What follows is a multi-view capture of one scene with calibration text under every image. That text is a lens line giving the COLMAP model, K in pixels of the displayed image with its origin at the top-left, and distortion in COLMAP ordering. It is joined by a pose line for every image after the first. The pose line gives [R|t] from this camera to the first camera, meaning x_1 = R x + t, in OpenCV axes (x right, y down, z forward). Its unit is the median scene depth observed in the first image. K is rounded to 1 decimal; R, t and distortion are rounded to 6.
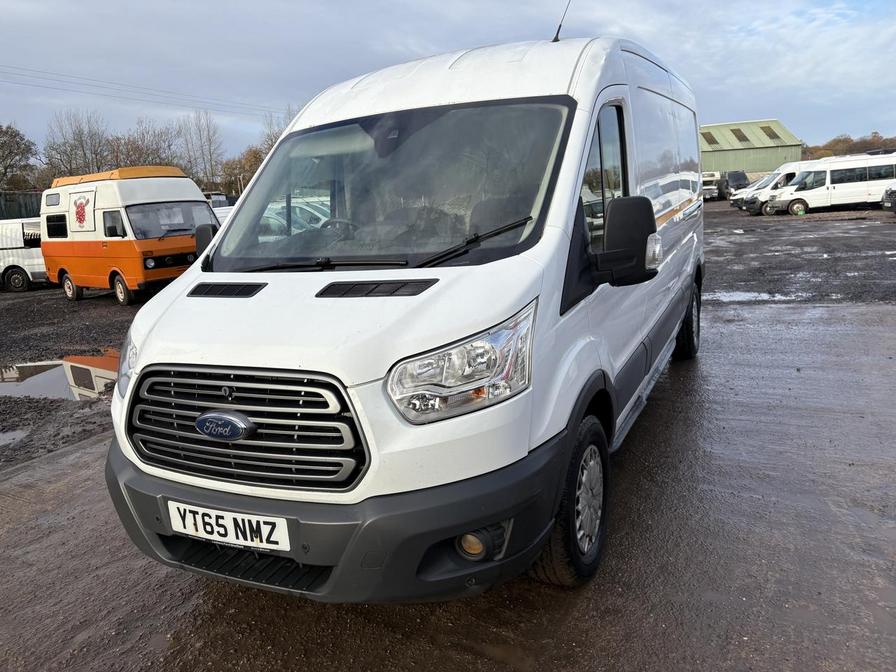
lens RADIAL K [[663.0, 0, 451.8], [0, 663.0, 337.7], [0, 0, 1]] dist [0.027874, -0.011169]
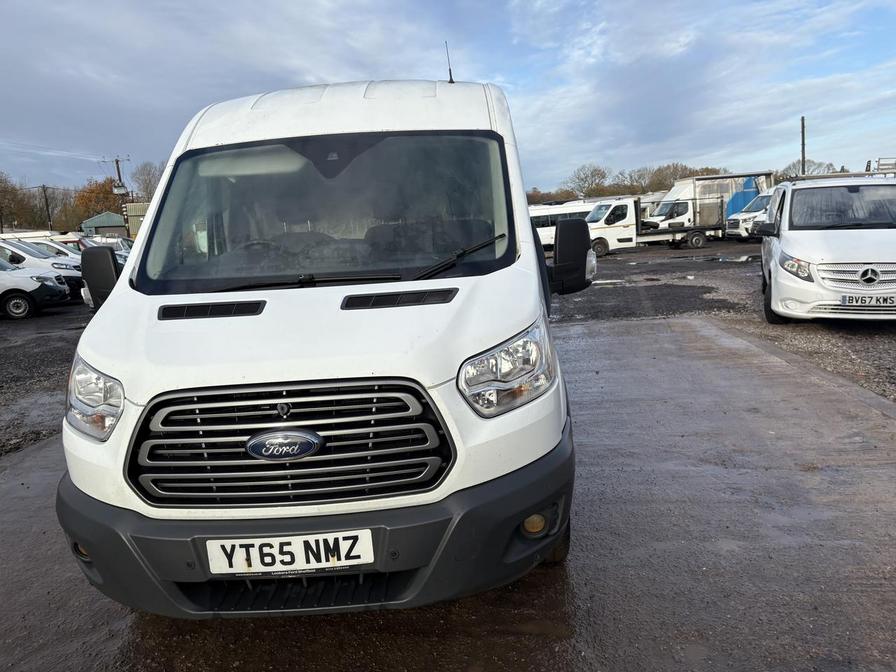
lens RADIAL K [[663.0, 0, 450.4], [0, 663.0, 338.8], [0, 0, 1]] dist [0.027874, -0.011169]
pose [[0.910610, -0.056996, 0.409317, -0.501980], [0.081571, 0.995747, -0.042817, 0.041338], [-0.405136, 0.072378, 0.911387, 0.032712]]
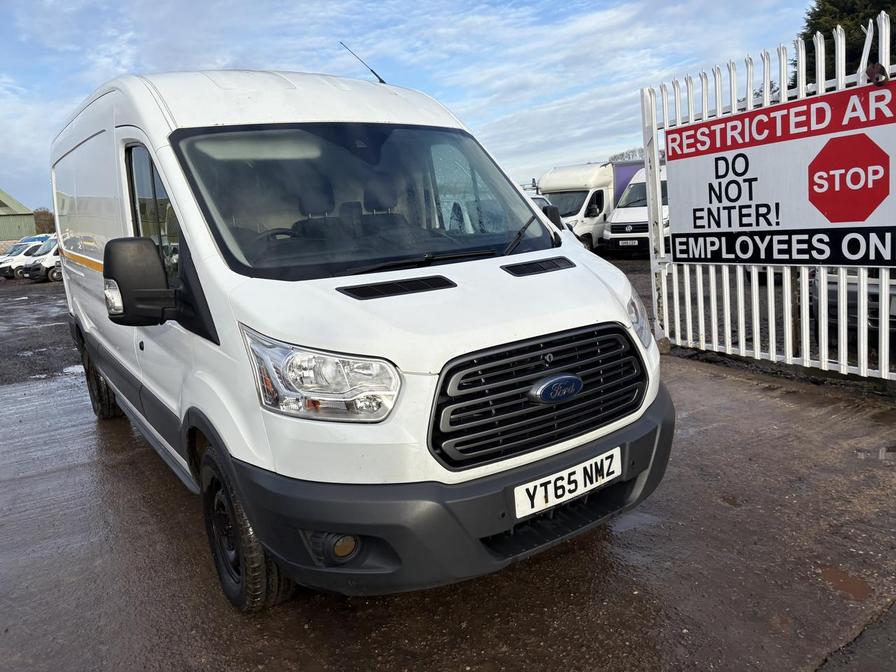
lens RADIAL K [[663.0, 0, 446.0], [0, 663.0, 338.5], [0, 0, 1]] dist [0.027874, -0.011169]
pose [[0.516055, -0.132246, 0.846285, -1.320839], [0.215895, 0.976193, 0.020896, -0.008048], [-0.828901, 0.171925, 0.532321, 0.561554]]
